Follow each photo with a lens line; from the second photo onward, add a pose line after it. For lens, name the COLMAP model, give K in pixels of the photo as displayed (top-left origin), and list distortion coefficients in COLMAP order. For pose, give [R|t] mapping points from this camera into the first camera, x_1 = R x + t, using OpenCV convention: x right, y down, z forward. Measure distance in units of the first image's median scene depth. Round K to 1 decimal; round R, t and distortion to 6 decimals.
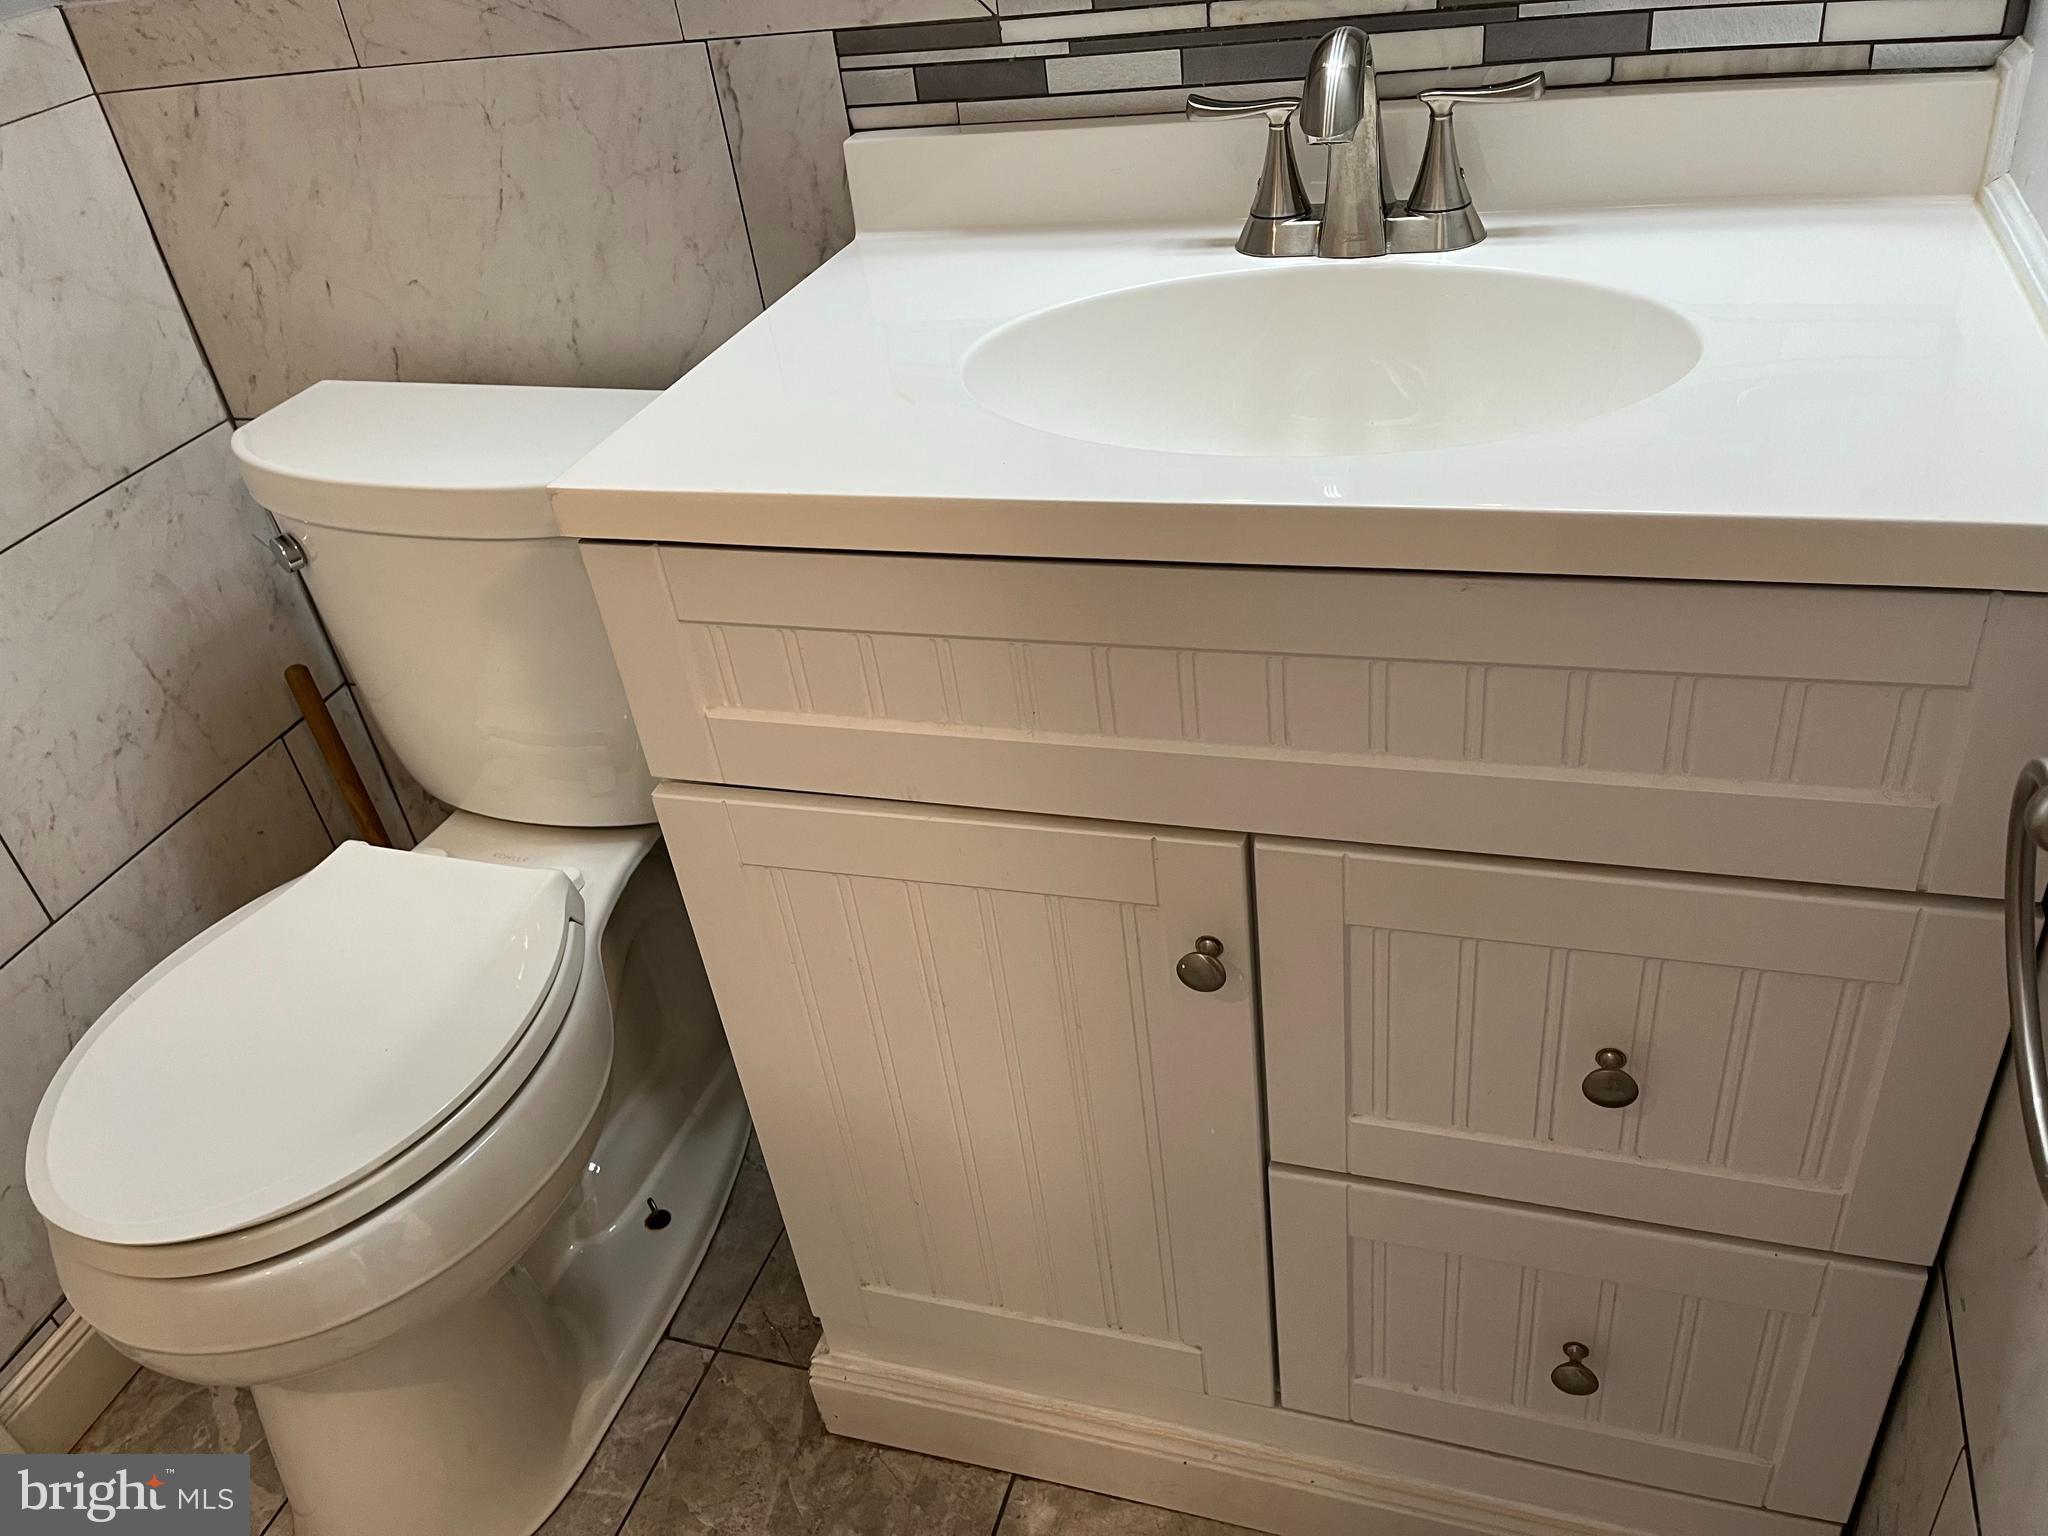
lens RADIAL K [[1541.1, 0, 1030.9], [0, 1541.1, 774.7], [0, 0, 1]] dist [0.077311, -0.099497]
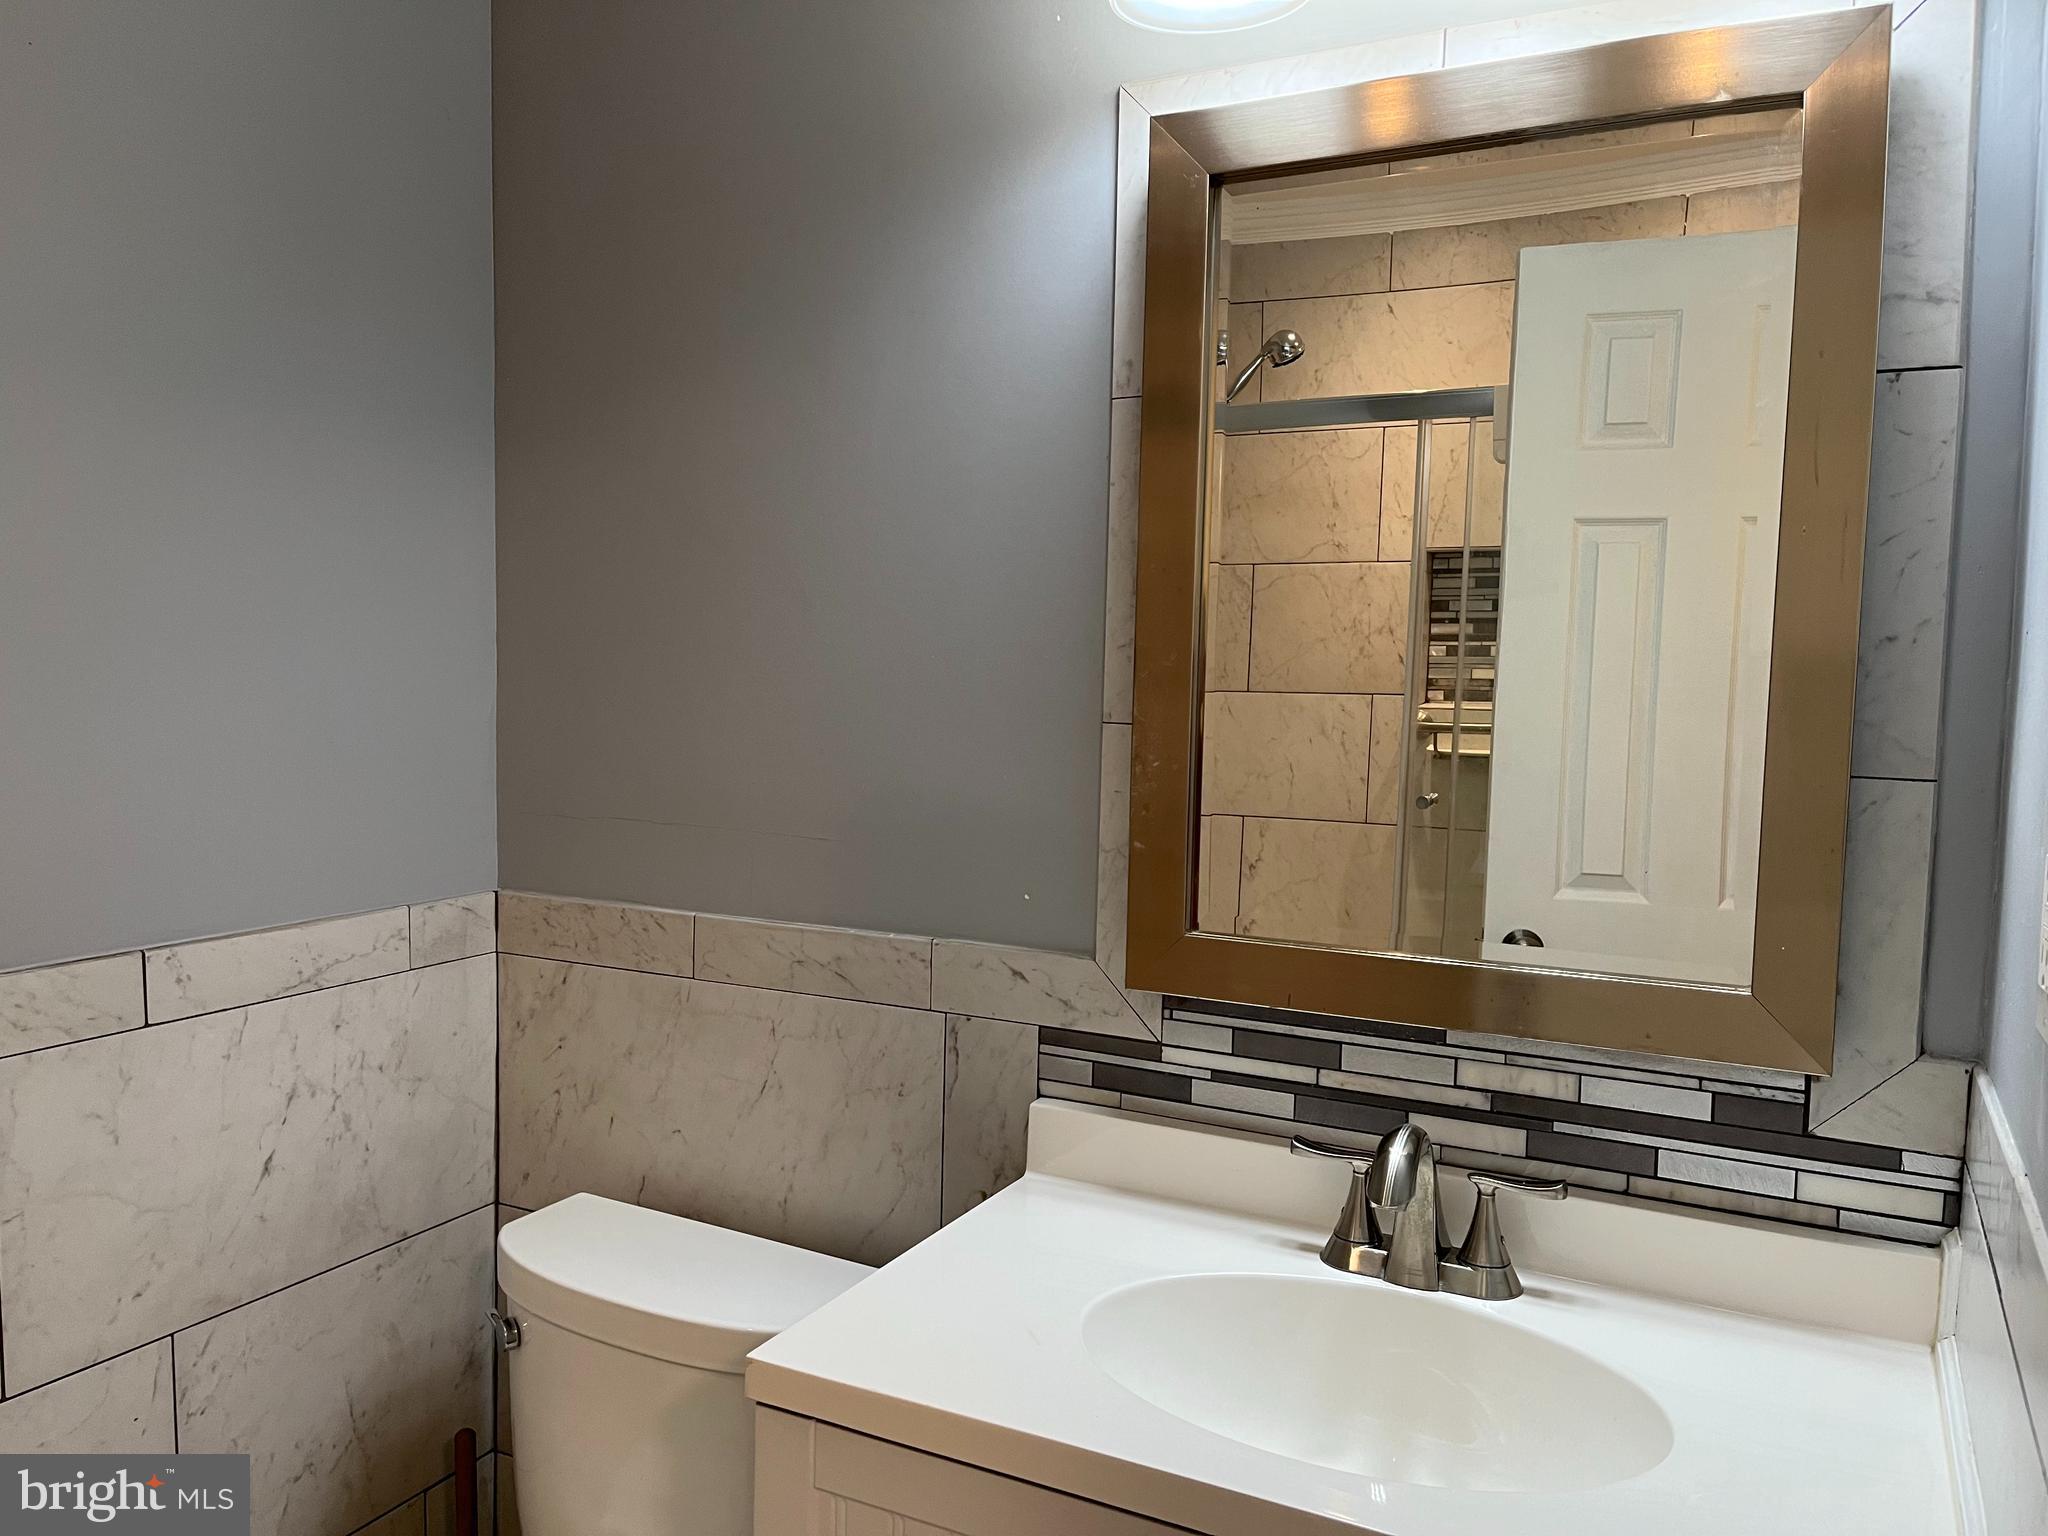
lens RADIAL K [[1541.1, 0, 1012.3], [0, 1541.1, 782.2], [0, 0, 1]] dist [0.077311, -0.099497]
pose [[0.976937, 0.152744, -0.149212, 0.016457], [-0.206364, 0.854890, -0.476001, -0.016852], [0.054853, 0.495815, 0.866694, -0.249257]]
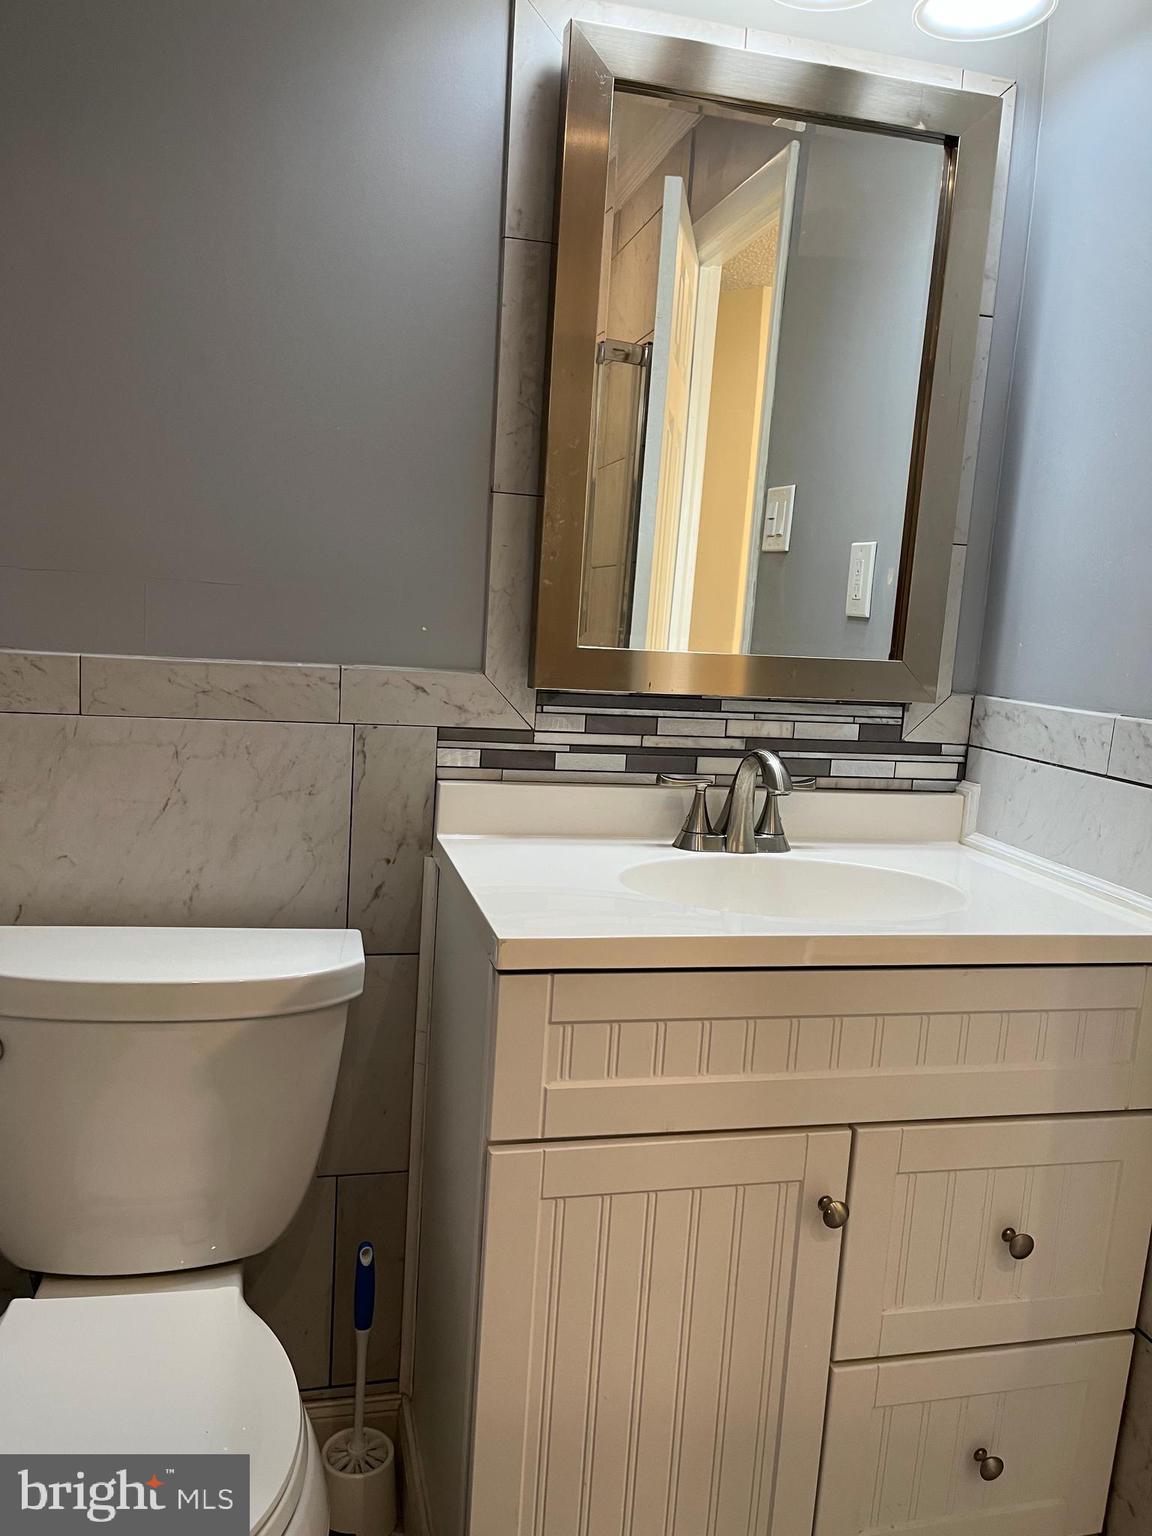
lens RADIAL K [[1155.8, 0, 563.2], [0, 1155.8, 778.8], [0, 0, 1]] dist [0.077311, -0.099497]
pose [[0.838475, 0.091922, 0.537132, -0.677405], [0.159082, 0.901447, -0.402599, 0.123939], [-0.521203, 0.423017, 0.741218, -0.025110]]
